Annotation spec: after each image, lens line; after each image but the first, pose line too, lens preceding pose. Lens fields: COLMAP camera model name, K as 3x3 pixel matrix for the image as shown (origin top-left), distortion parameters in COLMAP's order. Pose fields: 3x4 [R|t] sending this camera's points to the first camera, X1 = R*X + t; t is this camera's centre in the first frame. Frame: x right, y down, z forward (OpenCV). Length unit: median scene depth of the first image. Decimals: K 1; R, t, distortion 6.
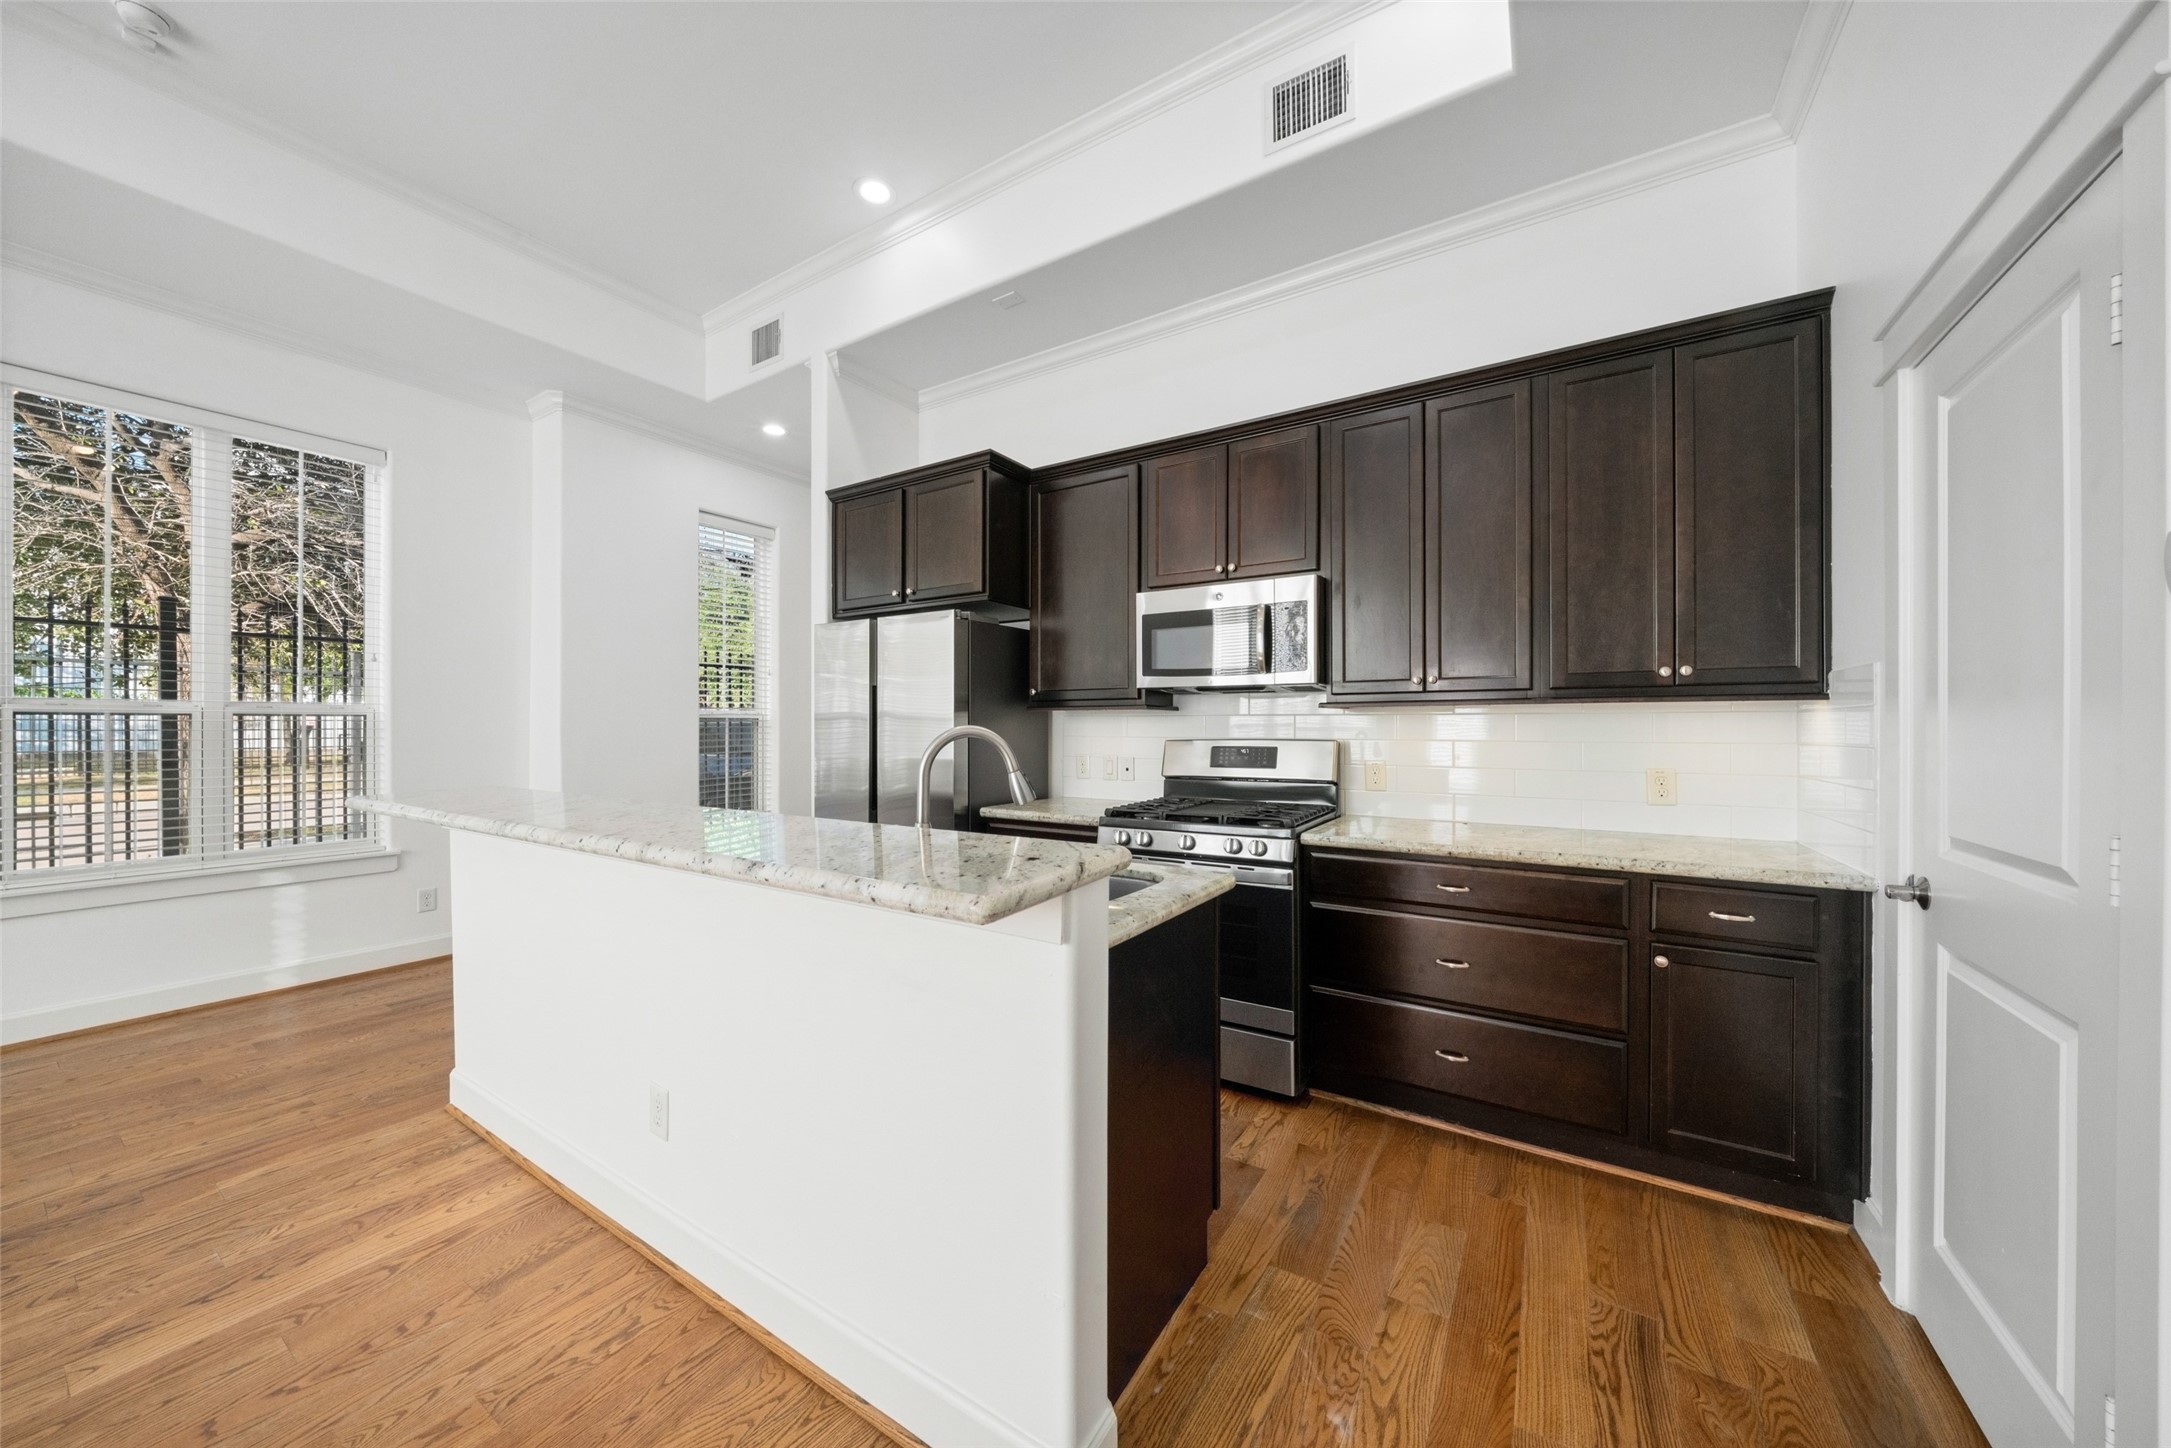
lens RADIAL K [[742.9, 0, 1085.5], [0, 742.9, 724.0], [0, 0, 1]] dist [-0.006743, -0.000034]
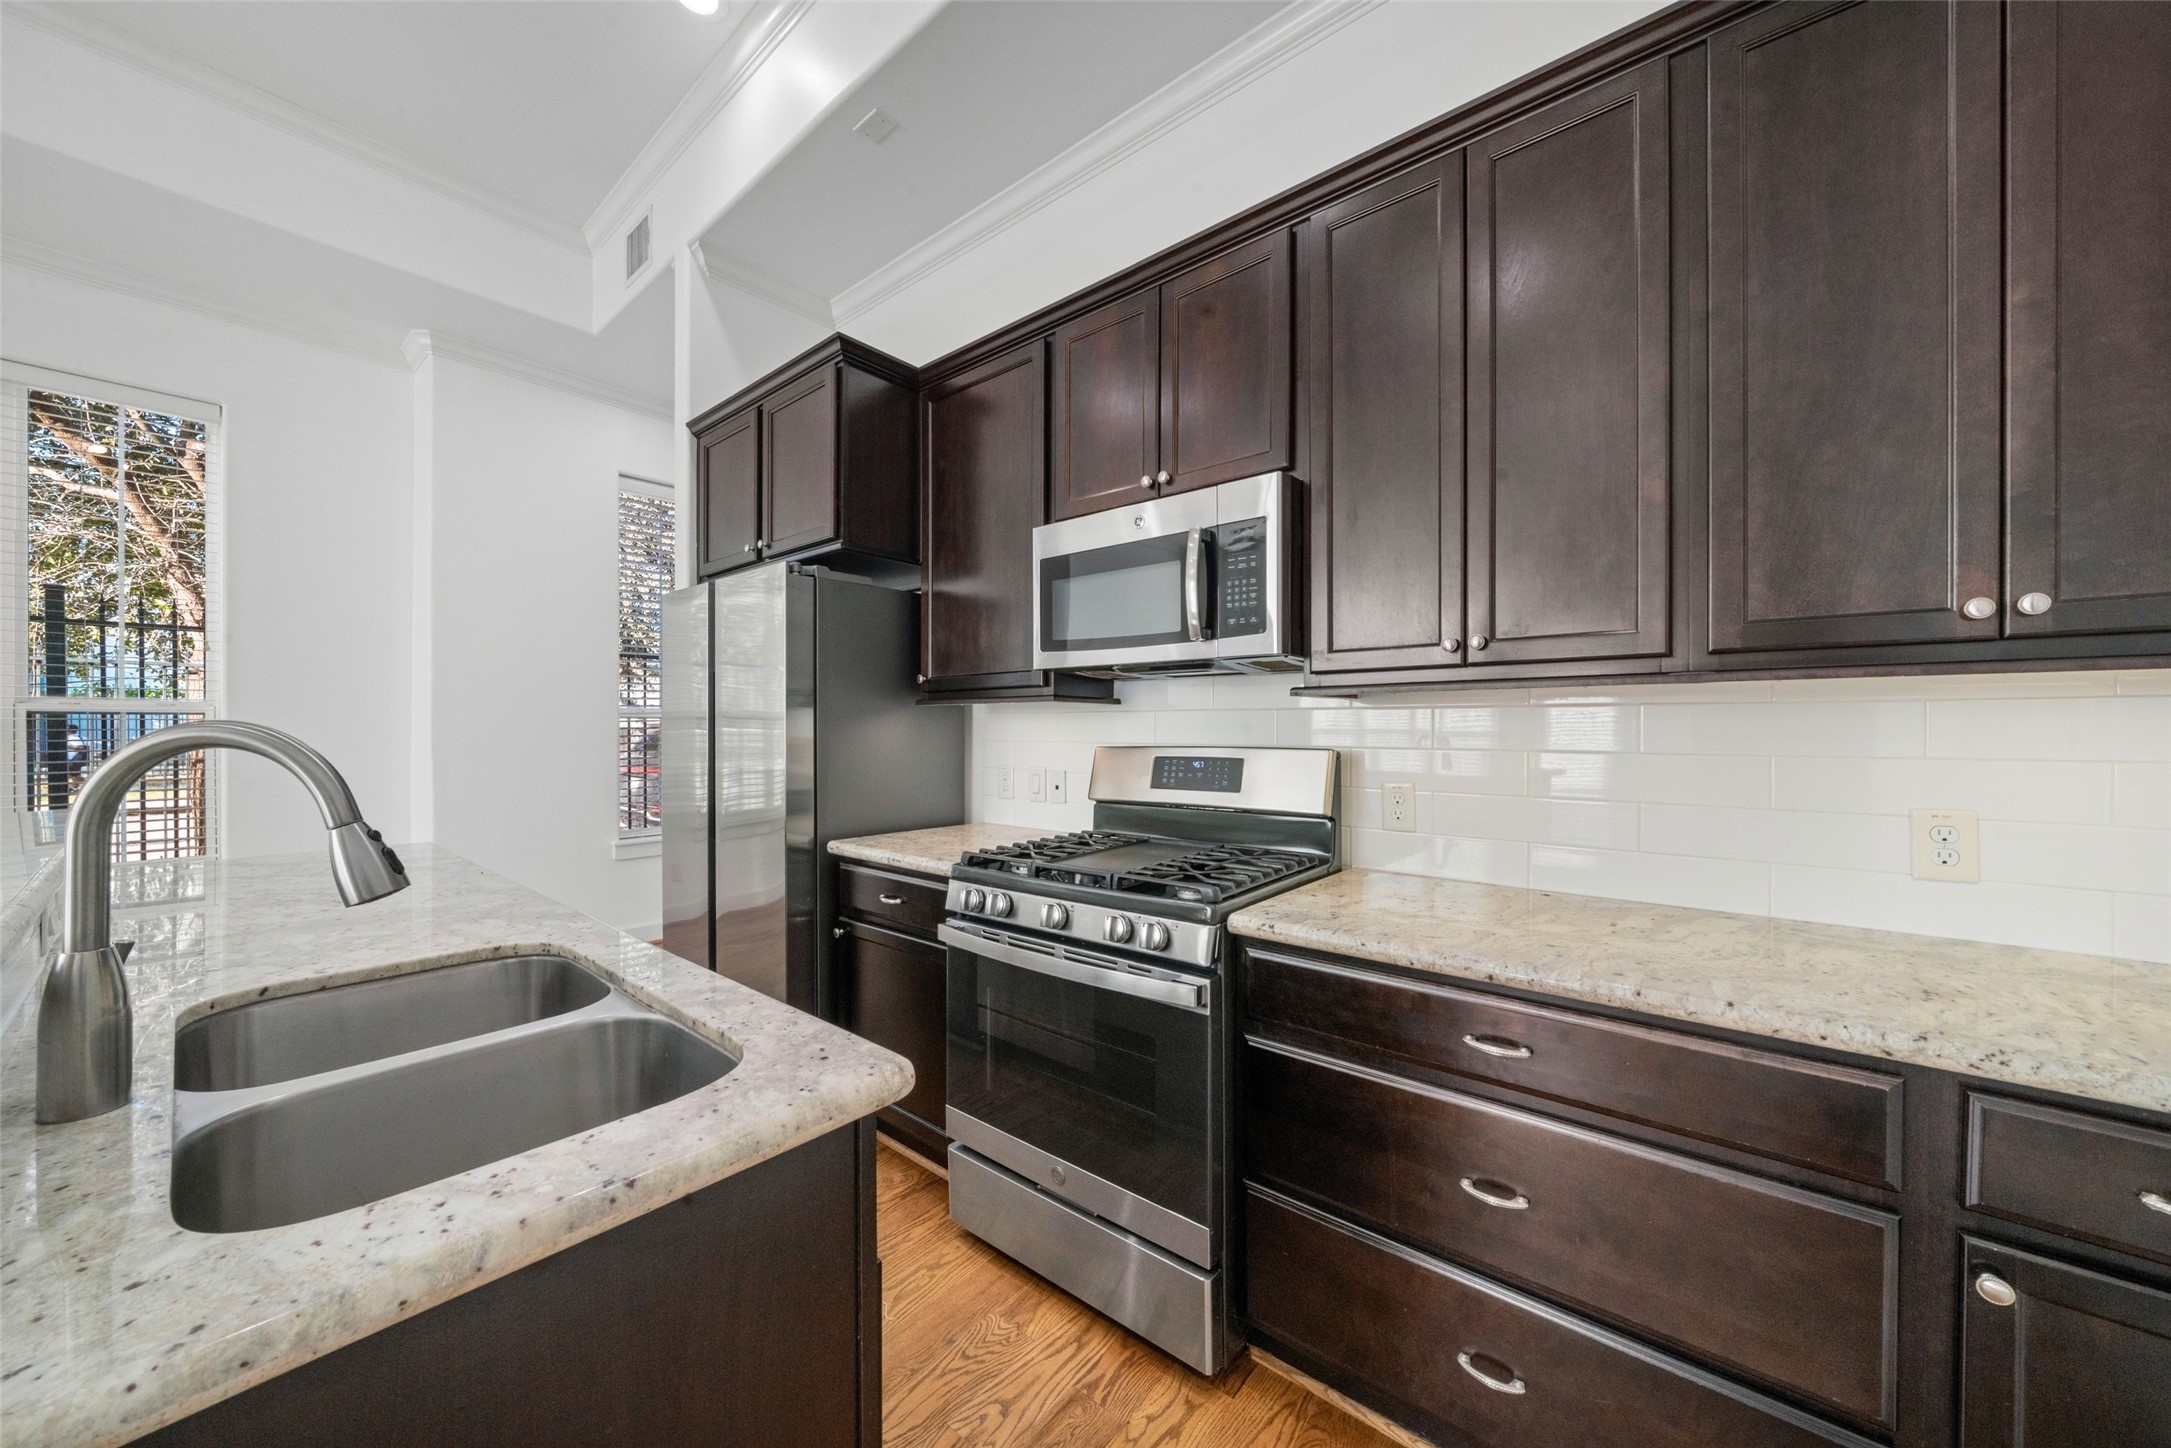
lens RADIAL K [[779.7, 0, 1071.2], [0, 779.7, 730.8], [0, 0, 1]] dist [-0.007044, 0.000128]
pose [[0.992169, 0.001665, -0.124891, 0.202143], [-0.000740, 0.999972, 0.007453, 0.002064], [0.124899, -0.007302, 0.992143, 0.324299]]
